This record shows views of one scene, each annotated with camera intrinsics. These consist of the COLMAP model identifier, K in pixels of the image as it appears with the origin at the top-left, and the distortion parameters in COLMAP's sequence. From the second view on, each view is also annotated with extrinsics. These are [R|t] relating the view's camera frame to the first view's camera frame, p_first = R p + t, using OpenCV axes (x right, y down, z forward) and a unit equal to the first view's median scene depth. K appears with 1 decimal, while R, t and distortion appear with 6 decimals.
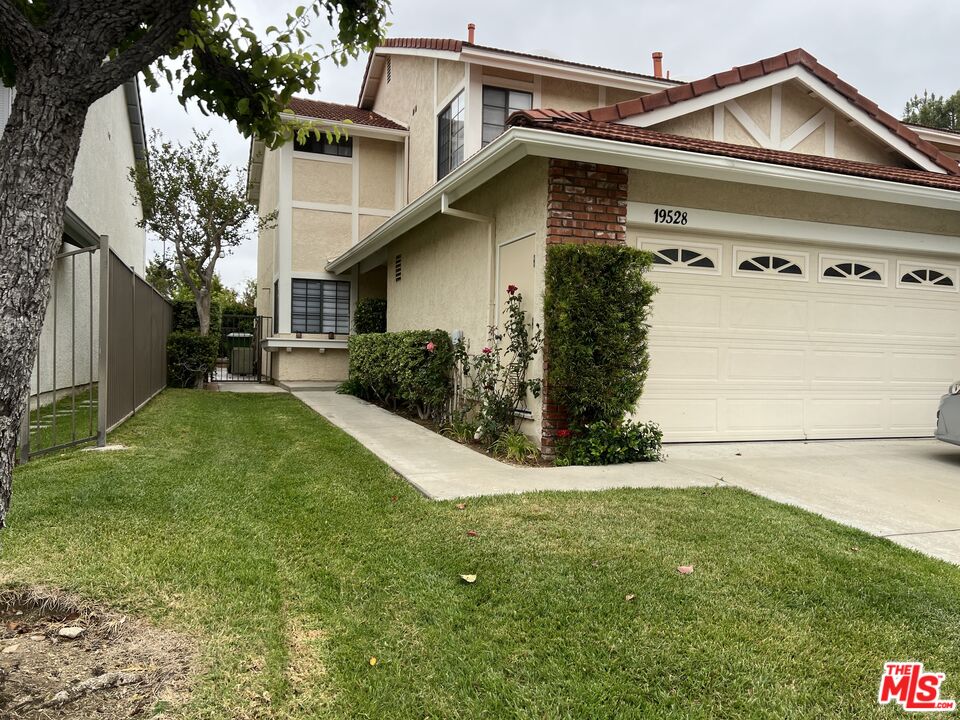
lens RADIAL K [[719.4, 0, 480.0], [0, 719.4, 360.0], [0, 0, 1]] dist [0.034233, -0.040480]
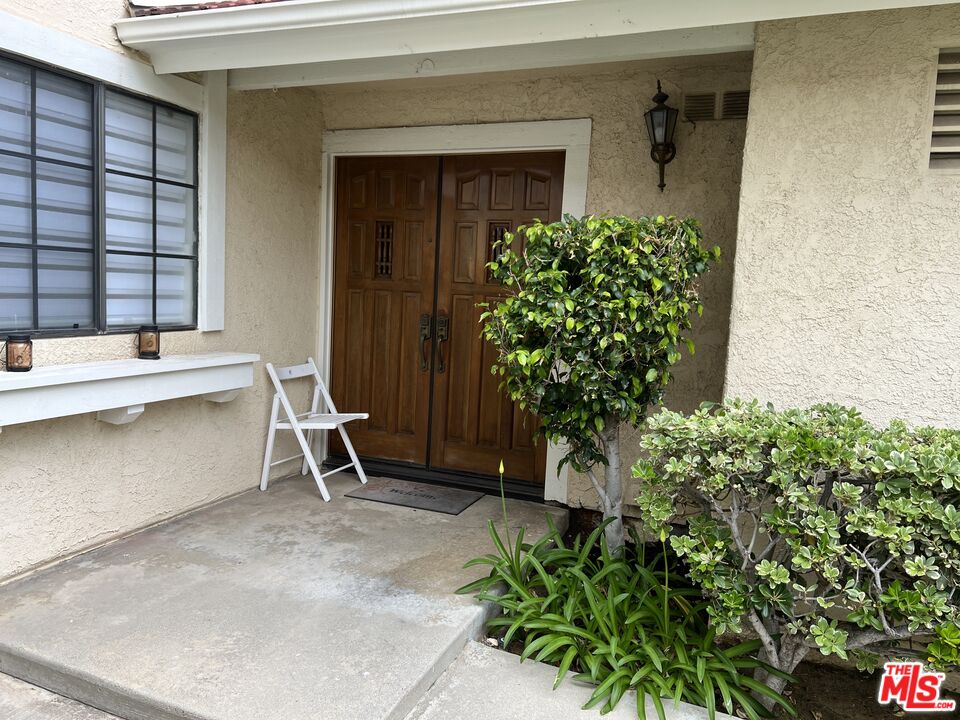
lens RADIAL K [[719.4, 0, 480.0], [0, 719.4, 360.0], [0, 0, 1]] dist [0.034233, -0.040480]
pose [[0.673456, -0.065309, 0.736337, -0.572519], [-0.026638, 0.993299, 0.112464, -0.105574], [-0.738748, -0.095354, 0.667203, 1.427141]]
